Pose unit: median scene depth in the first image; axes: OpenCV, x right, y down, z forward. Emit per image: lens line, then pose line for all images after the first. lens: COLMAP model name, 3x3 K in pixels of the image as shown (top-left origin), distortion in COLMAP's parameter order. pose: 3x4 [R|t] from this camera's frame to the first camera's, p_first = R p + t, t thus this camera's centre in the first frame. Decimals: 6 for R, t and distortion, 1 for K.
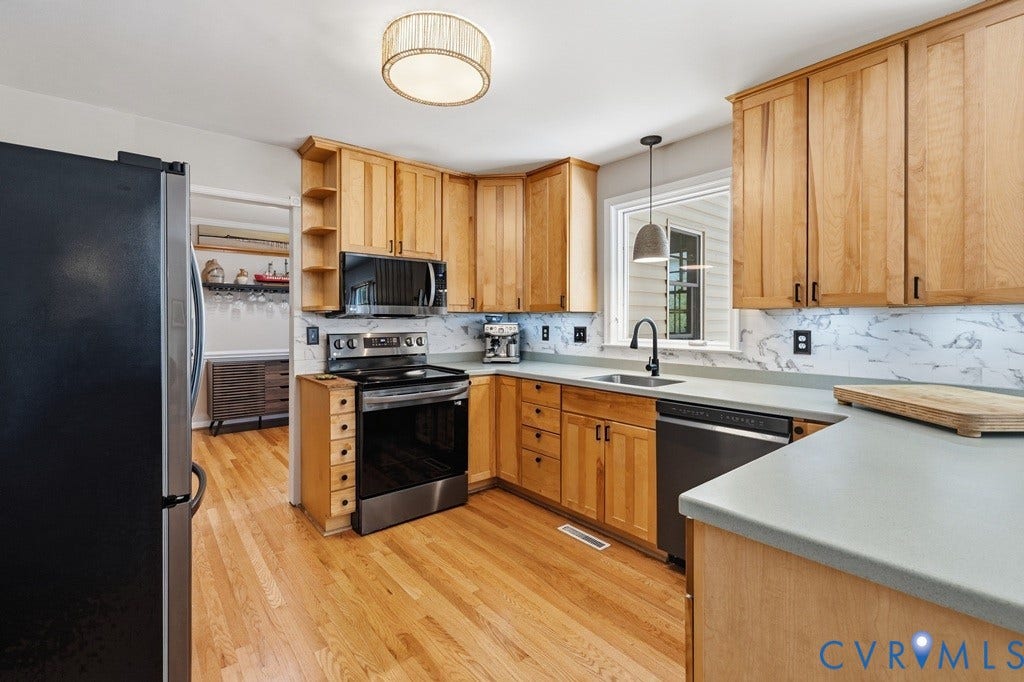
lens RADIAL K [[453.5, 0, 509.9], [0, 453.5, 323.1], [0, 0, 1]] dist [-0.002315, 0.000357]
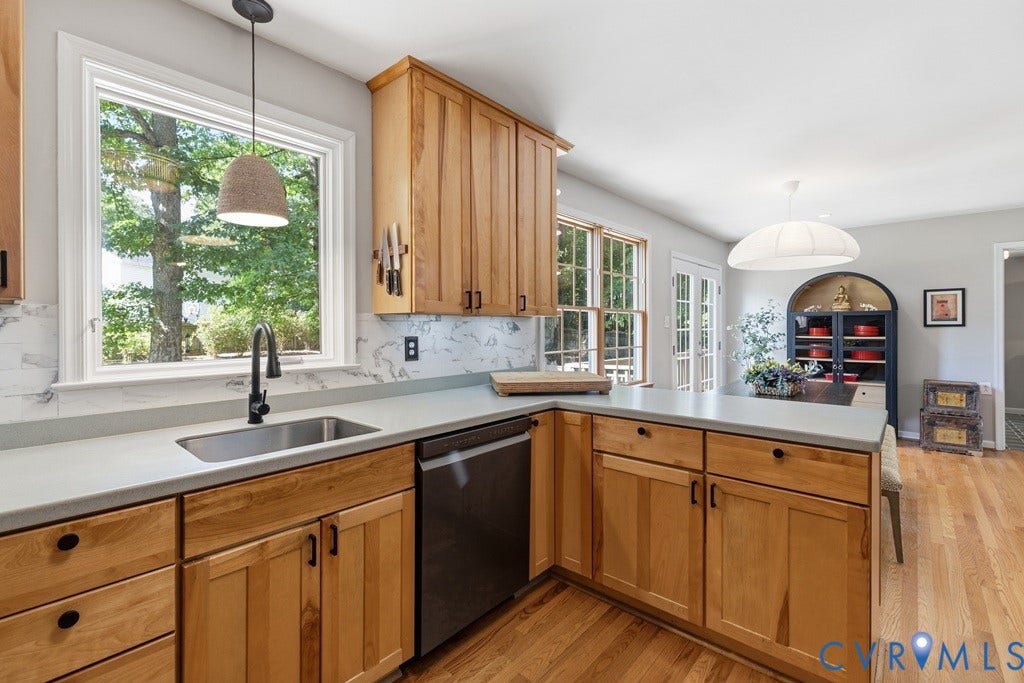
lens RADIAL K [[443.8, 0, 499.3], [0, 443.8, 331.2], [0, 0, 1]] dist [0.017781, 0.000018]
pose [[-0.129473, -0.002052, 0.991581, -0.343129], [0.010319, 0.999941, 0.003416, 0.002487], [-0.991529, 0.010675, -0.129444, 0.932411]]
